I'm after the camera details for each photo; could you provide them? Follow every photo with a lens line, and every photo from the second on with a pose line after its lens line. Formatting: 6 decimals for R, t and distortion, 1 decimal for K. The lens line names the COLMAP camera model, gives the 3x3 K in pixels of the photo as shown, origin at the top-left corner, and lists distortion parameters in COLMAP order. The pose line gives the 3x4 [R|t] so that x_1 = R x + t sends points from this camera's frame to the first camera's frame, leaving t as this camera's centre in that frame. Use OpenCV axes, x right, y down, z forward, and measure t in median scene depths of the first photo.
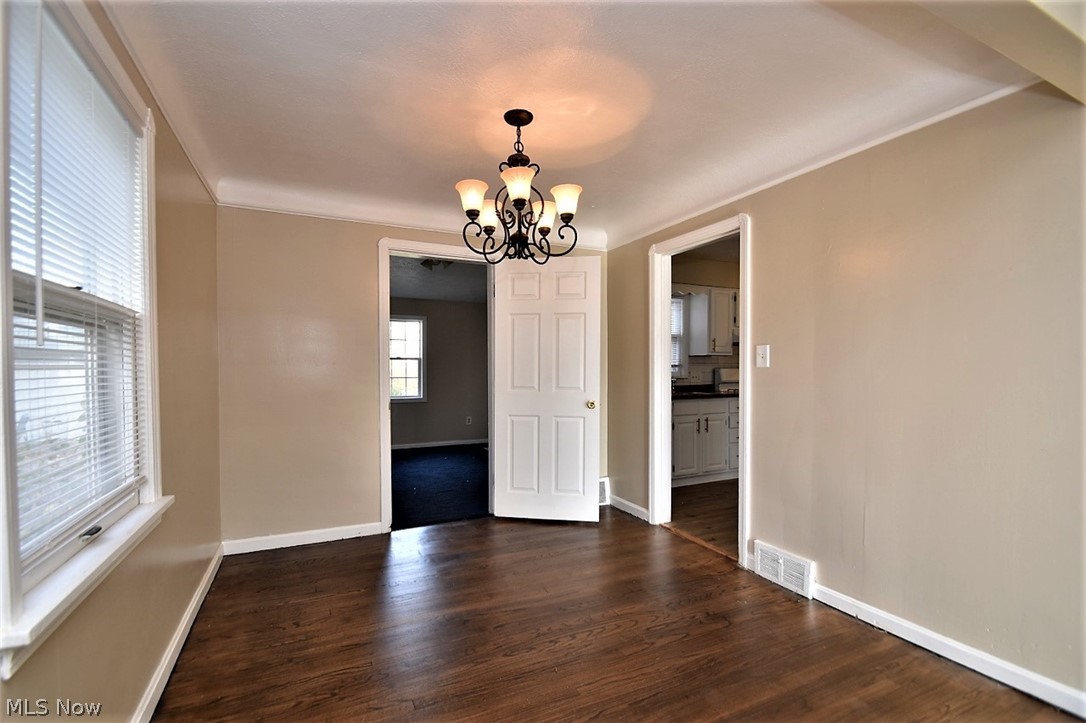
lens RADIAL K [[472.4, 0, 539.1], [0, 472.4, 364.5], [0, 0, 1]] dist [-0.006223, -0.003387]
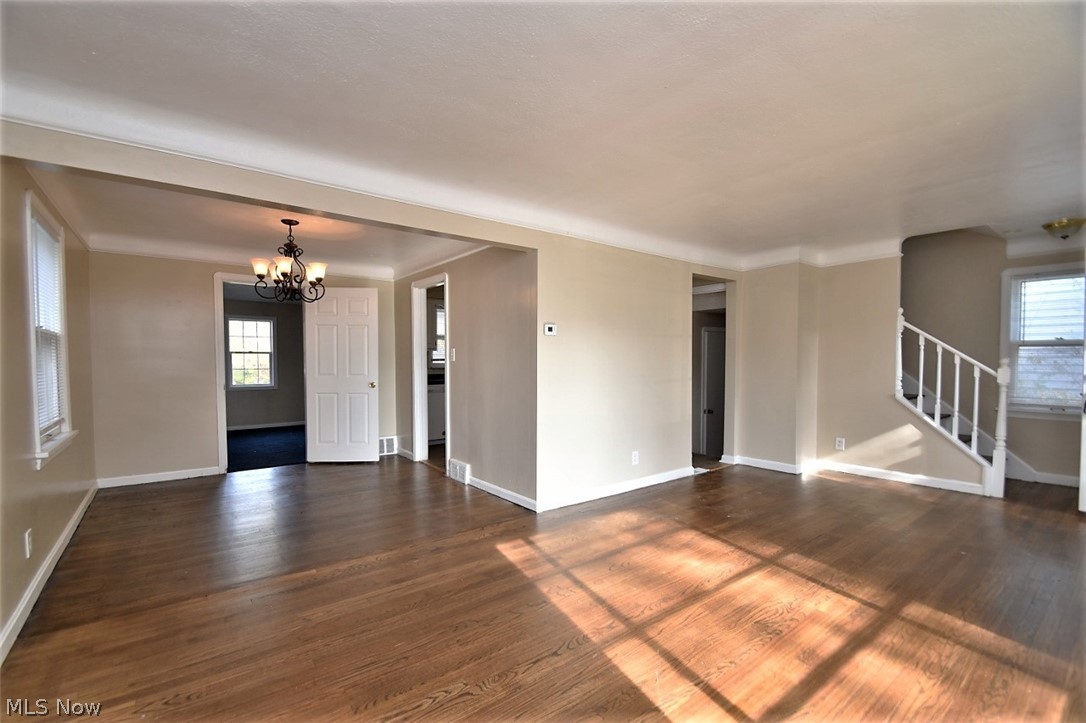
lens RADIAL K [[472.4, 0, 538.0], [0, 472.4, 367.7], [0, 0, 1]] dist [-0.006223, -0.003387]
pose [[0.976992, -0.003637, 0.213247, 0.324004], [-0.001581, 0.999704, 0.024296, -0.009394], [-0.213272, -0.024074, 0.976696, -0.634205]]
